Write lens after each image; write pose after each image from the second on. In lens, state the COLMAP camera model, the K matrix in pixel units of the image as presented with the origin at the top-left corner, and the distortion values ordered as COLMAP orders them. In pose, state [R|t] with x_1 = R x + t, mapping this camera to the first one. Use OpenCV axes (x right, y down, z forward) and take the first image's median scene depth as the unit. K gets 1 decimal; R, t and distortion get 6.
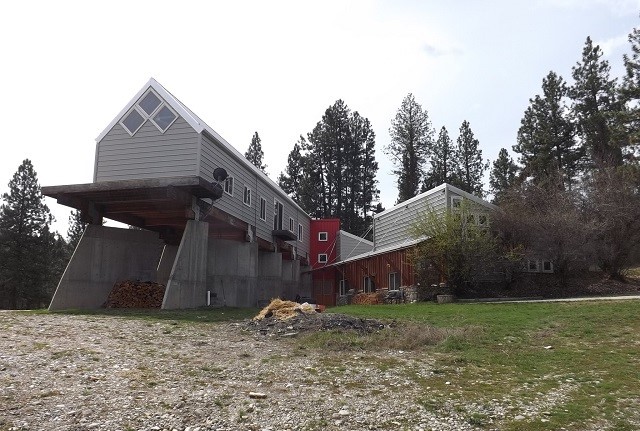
lens RADIAL K [[469.2, 0, 319.6], [0, 469.2, 236.3], [0, 0, 1]] dist [-0.046311, 0.005463]
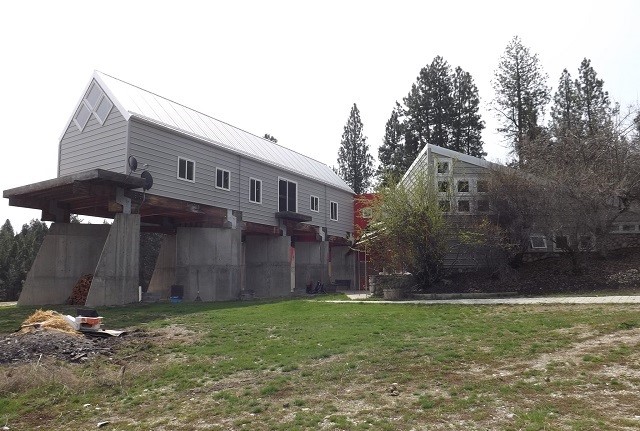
lens RADIAL K [[469.2, 0, 320.7], [0, 469.2, 234.4], [0, 0, 1]] dist [-0.046311, 0.005463]
pose [[0.947418, -0.044718, -0.316860, 0.110274], [0.062113, 0.997054, 0.045009, -0.002319], [0.313913, -0.062324, 0.947404, 0.058786]]
